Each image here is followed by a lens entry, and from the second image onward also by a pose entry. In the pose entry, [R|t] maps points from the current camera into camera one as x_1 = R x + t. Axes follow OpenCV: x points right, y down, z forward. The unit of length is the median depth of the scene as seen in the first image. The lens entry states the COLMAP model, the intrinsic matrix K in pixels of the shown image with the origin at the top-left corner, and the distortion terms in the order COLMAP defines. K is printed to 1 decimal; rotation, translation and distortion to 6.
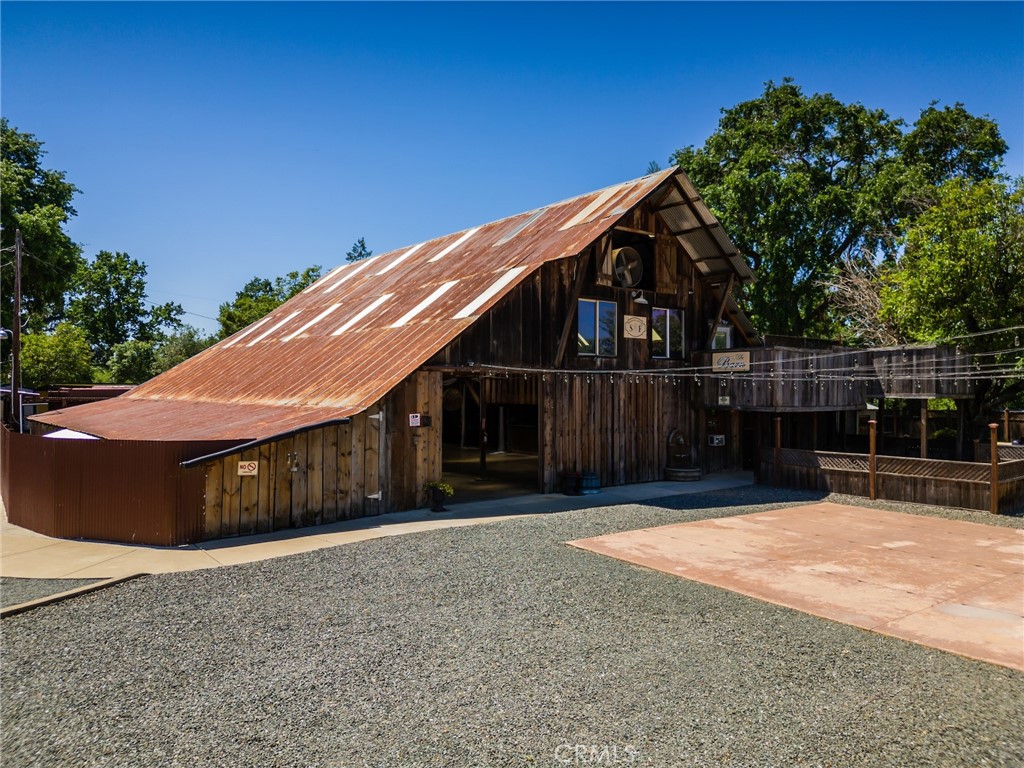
lens RADIAL K [[717.5, 0, 508.4], [0, 717.5, 381.5], [0, 0, 1]] dist [0.079747, -0.082580]
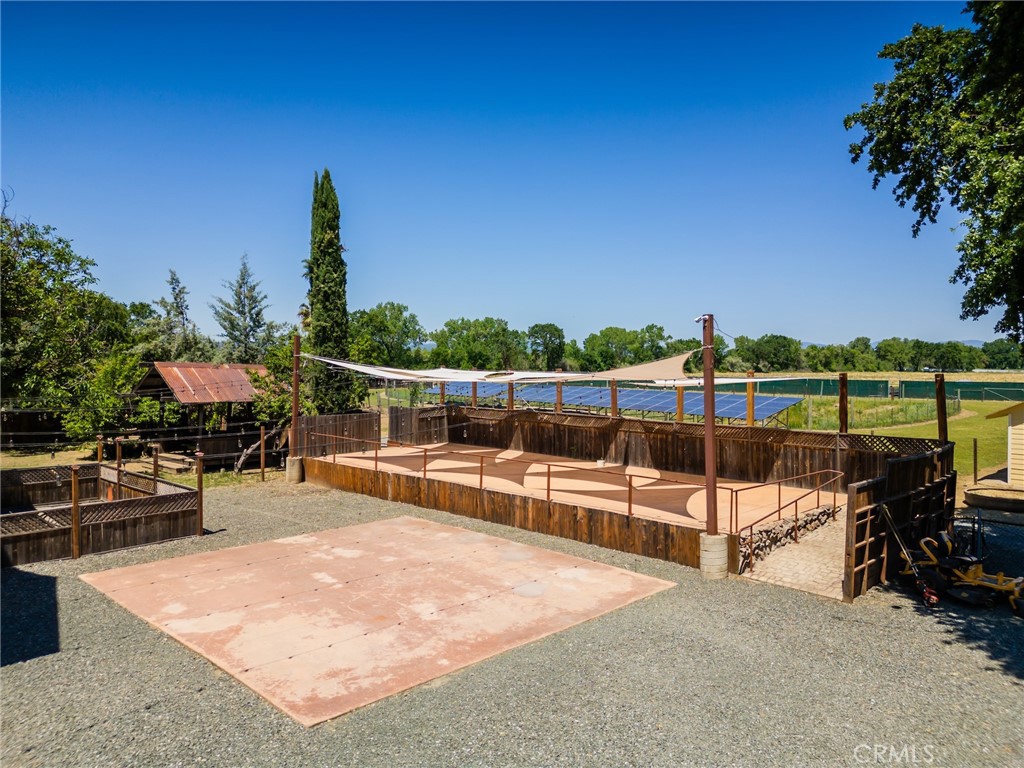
lens RADIAL K [[717.5, 0, 508.4], [0, 717.5, 381.5], [0, 0, 1]] dist [0.079747, -0.082580]
pose [[-0.131021, -0.033193, 0.990824, -0.392447], [-0.015396, 0.999387, 0.031444, -0.076117], [-0.991260, -0.011135, -0.131452, 0.598317]]
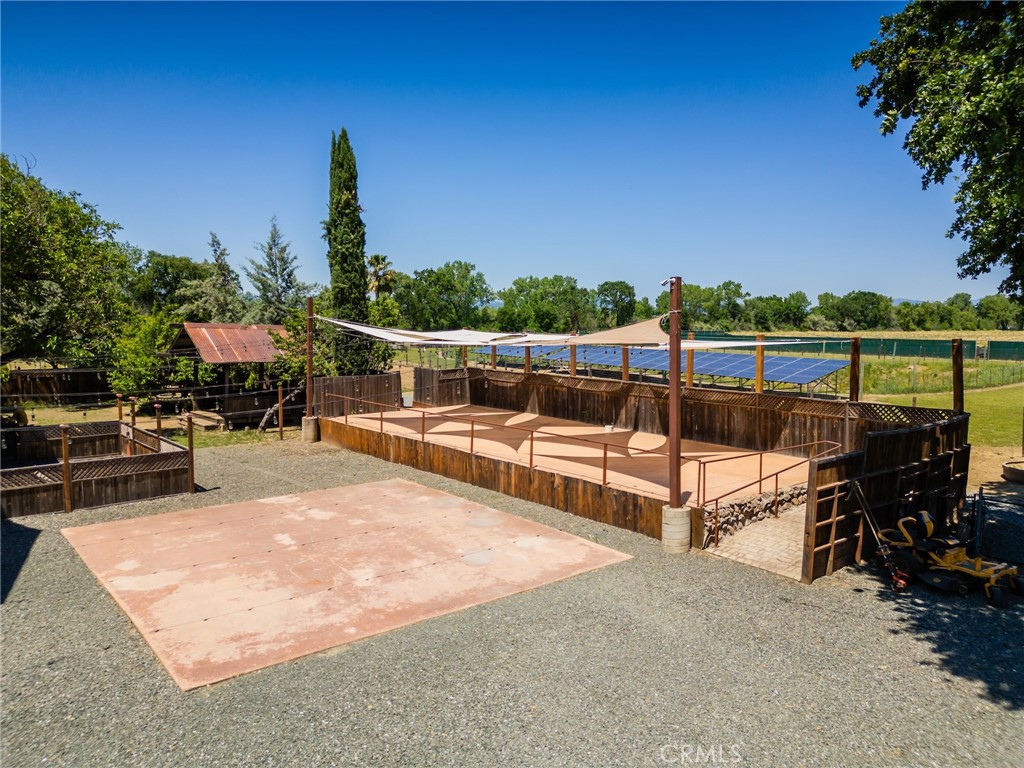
lens RADIAL K [[717.5, 0, 508.4], [0, 717.5, 381.5], [0, 0, 1]] dist [0.079747, -0.082580]
pose [[-0.026926, -0.091294, 0.995460, -0.382596], [-0.015534, 0.995739, 0.090899, -0.085210], [-0.999517, -0.013016, -0.028230, 0.474573]]
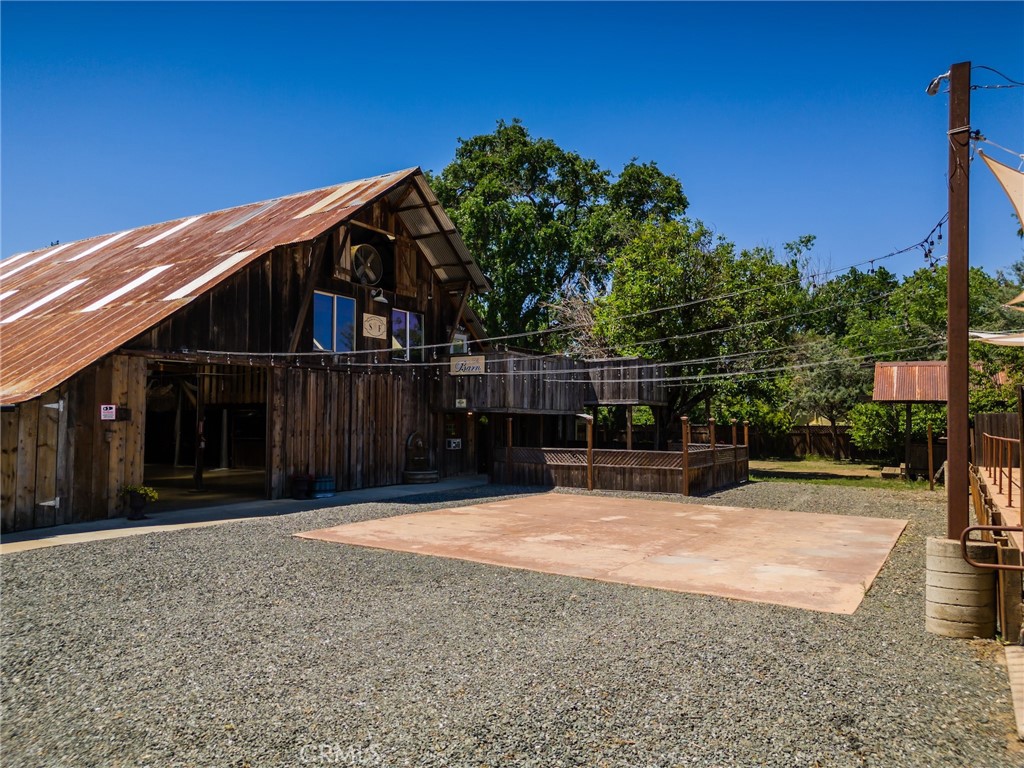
lens RADIAL K [[717.5, 0, 508.4], [0, 717.5, 381.5], [0, 0, 1]] dist [0.079747, -0.082580]
pose [[0.937003, 0.018130, 0.348851, 0.008355], [-0.002572, 0.998983, -0.045009, 0.047305], [-0.349312, 0.041276, 0.936097, 0.031132]]
